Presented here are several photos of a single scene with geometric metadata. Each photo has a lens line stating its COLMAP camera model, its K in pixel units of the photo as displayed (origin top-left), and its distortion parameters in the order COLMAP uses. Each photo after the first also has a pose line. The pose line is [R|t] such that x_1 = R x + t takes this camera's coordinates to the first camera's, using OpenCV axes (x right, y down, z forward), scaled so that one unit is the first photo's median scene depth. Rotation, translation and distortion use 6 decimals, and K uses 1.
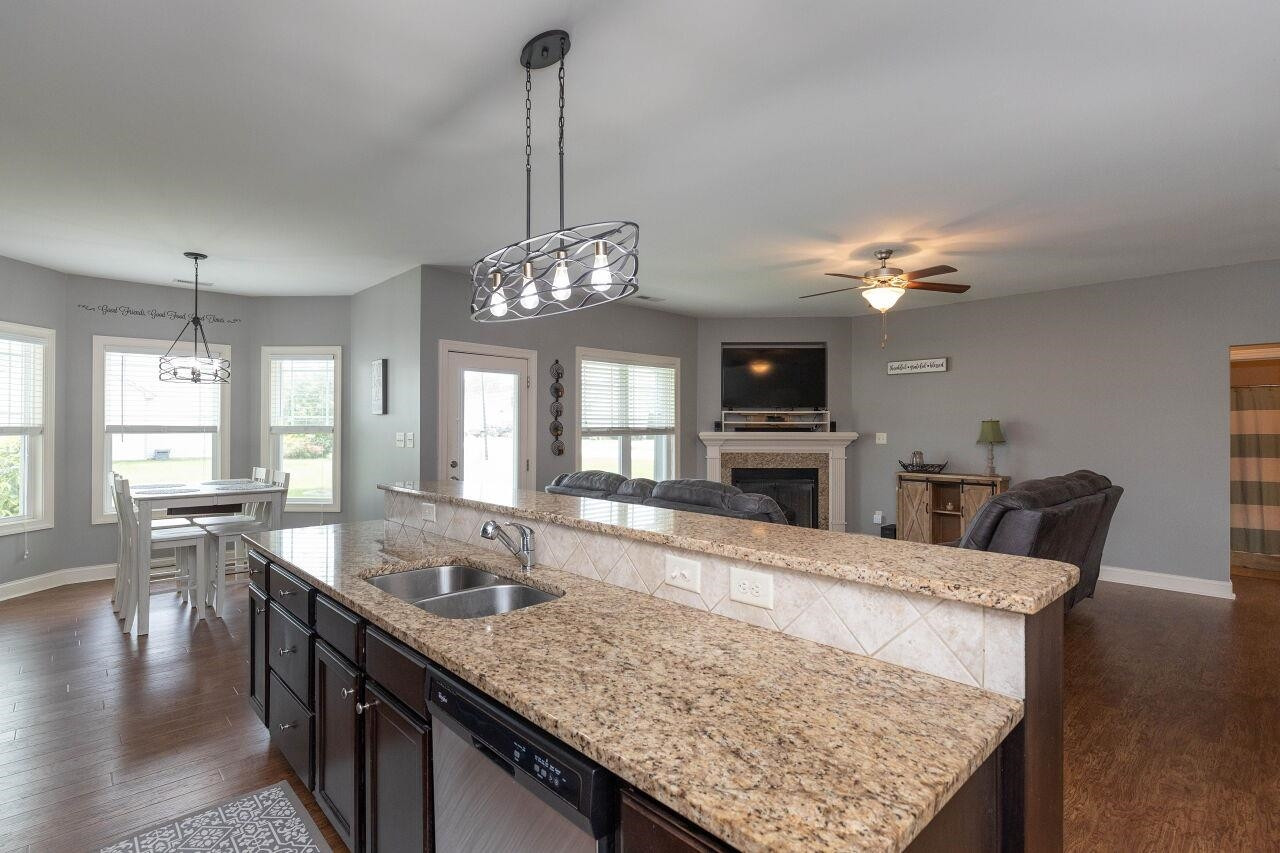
lens RADIAL K [[619.2, 0, 643.0], [0, 619.2, 427.2], [0, 0, 1]] dist [-0.005274, -0.000442]
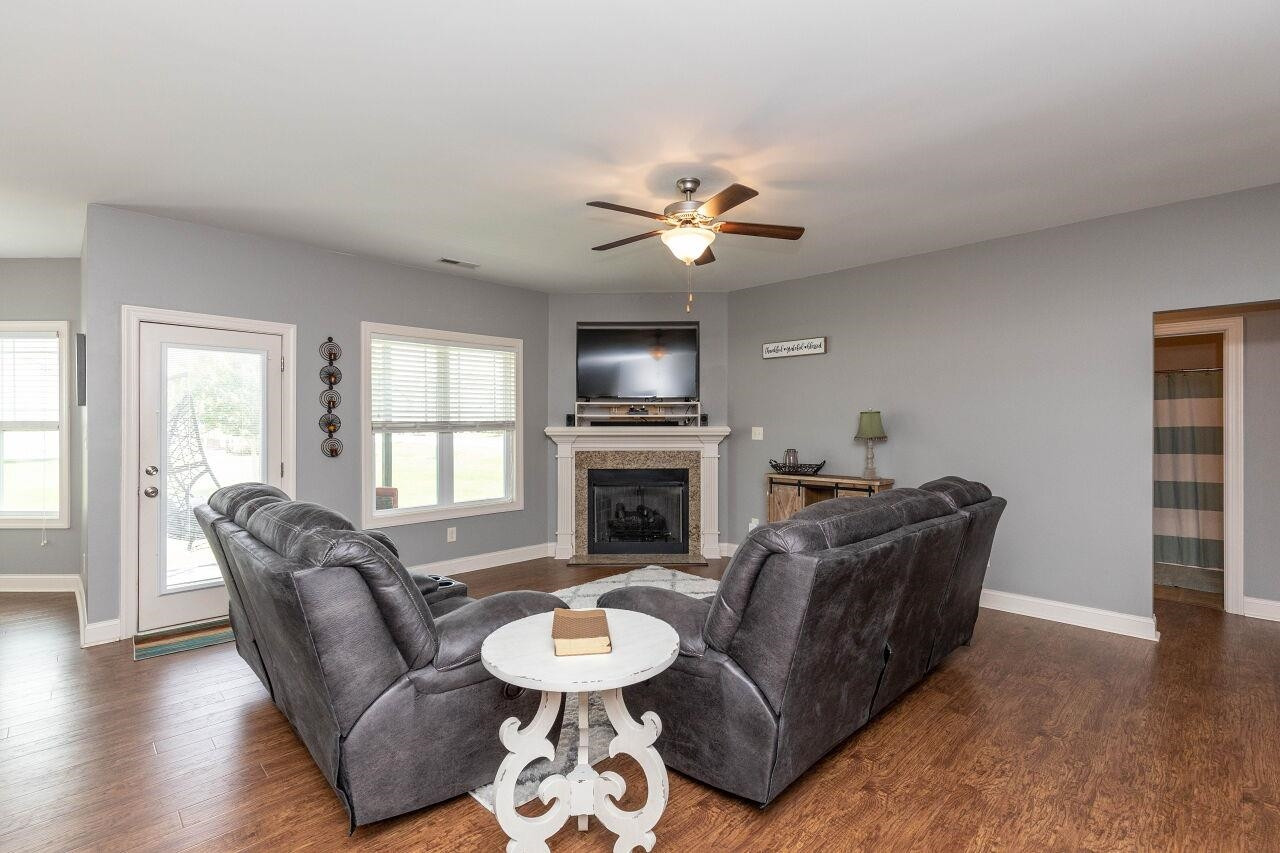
lens RADIAL K [[584.5, 0, 642.1], [0, 584.5, 426.4], [0, 0, 1]] dist [0.001072, -0.000937]
pose [[0.999736, -0.003670, 0.022660, 0.226748], [0.003521, 0.999972, 0.006600, 0.002676], [-0.022684, -0.006519, 0.999721, 0.216003]]
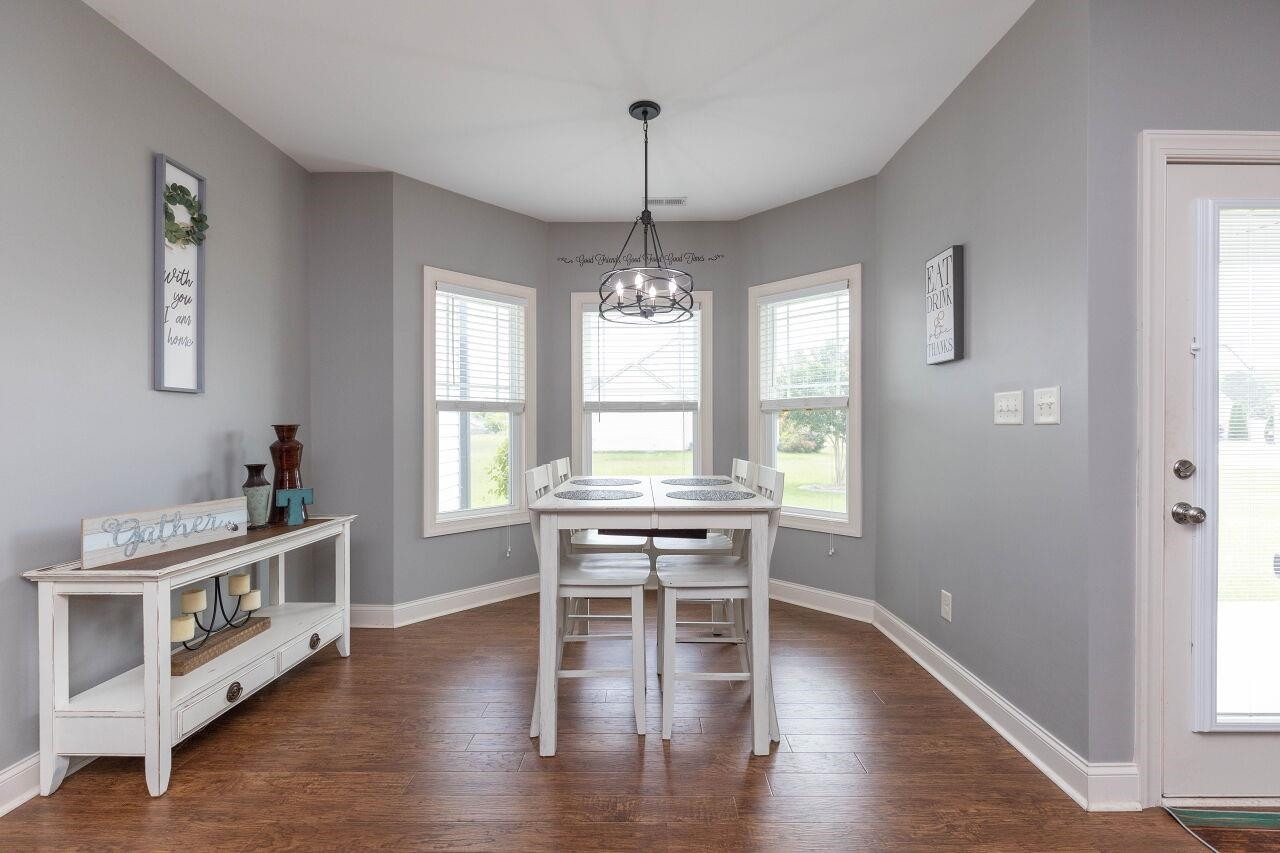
lens RADIAL K [[584.5, 0, 642.1], [0, 584.5, 428.2], [0, 0, 1]] dist [0.001072, -0.000937]
pose [[0.723420, -0.001605, -0.690406, -0.236567], [0.003809, 0.999991, 0.001666, 0.026598], [0.690397, -0.003835, 0.723420, 0.417685]]
